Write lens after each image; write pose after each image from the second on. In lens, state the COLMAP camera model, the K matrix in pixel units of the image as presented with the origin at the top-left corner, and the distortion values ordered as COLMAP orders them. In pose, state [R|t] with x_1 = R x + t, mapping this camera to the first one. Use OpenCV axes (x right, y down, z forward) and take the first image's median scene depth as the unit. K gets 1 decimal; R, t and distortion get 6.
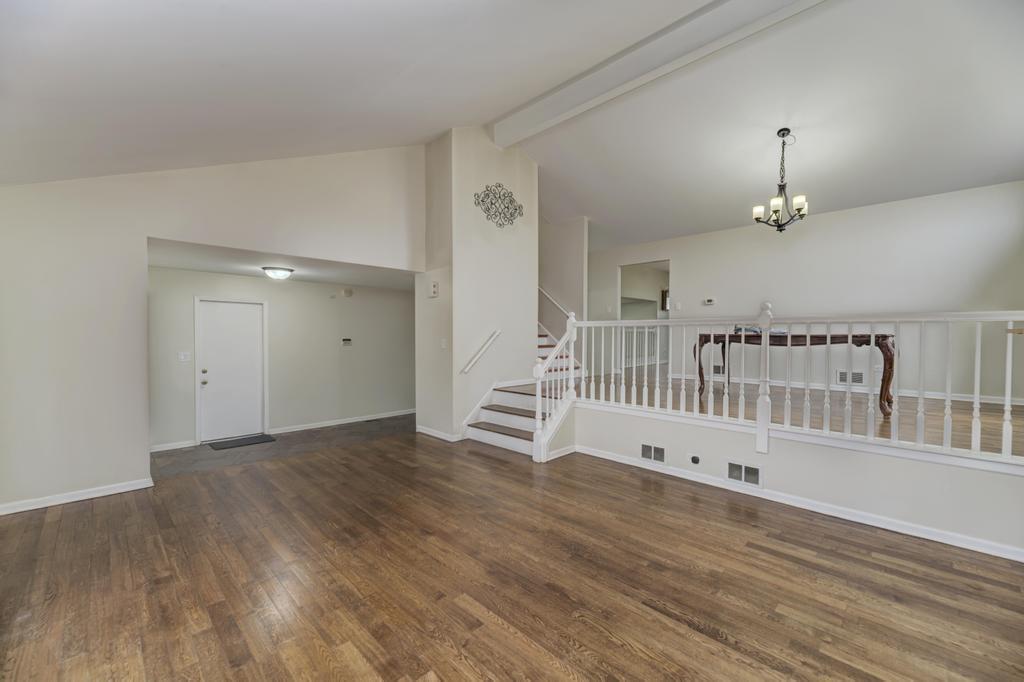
lens RADIAL K [[418.6, 0, 512.0], [0, 418.6, 341.0], [0, 0, 1]] dist [0.002066, -0.005112]
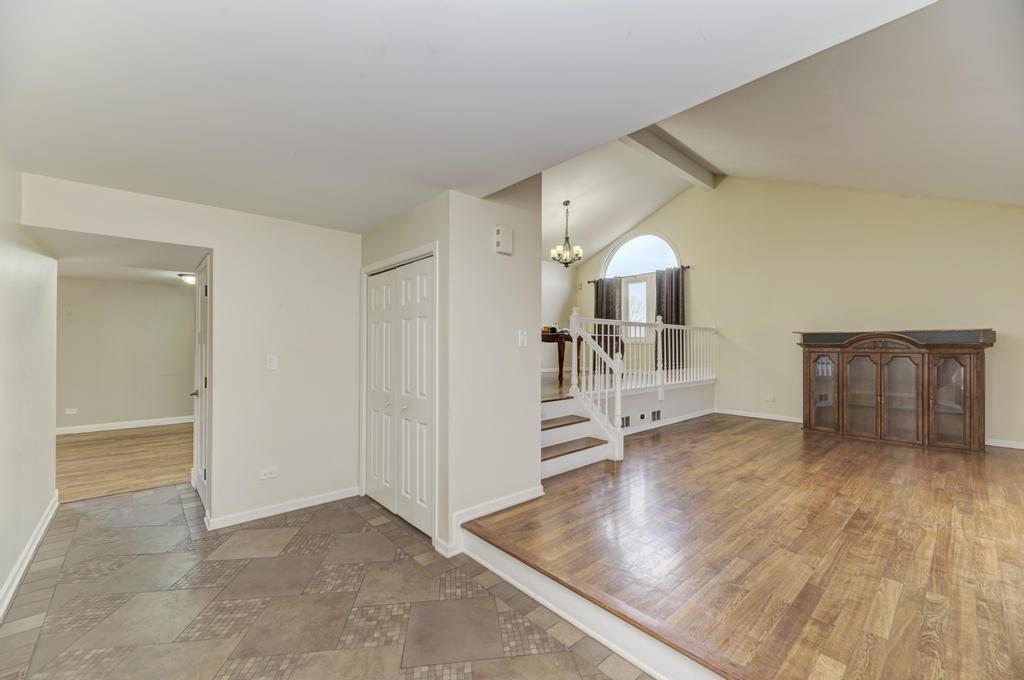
lens RADIAL K [[409.2, 0, 512.3], [0, 409.2, 343.2], [0, 0, 1]] dist [0.008737, -0.004447]
pose [[0.047125, 0.003506, 0.998883, -0.896808], [0.013202, 0.999904, -0.004132, 0.018298], [-0.998802, 0.013382, 0.047074, 1.191100]]
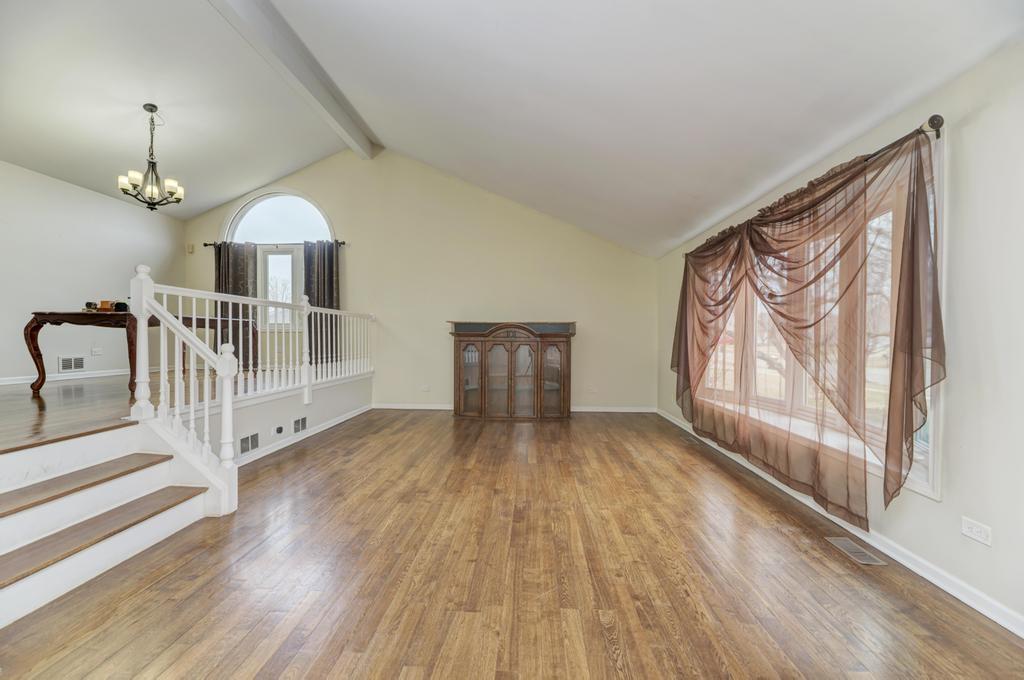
lens RADIAL K [[409.2, 0, 512.3], [0, 409.2, 343.2], [0, 0, 1]] dist [0.008737, -0.004447]
pose [[-0.674198, -0.018105, 0.738328, -0.658340], [0.003645, 0.999606, 0.027840, 0.023922], [-0.738541, 0.021461, -0.673867, 1.086743]]
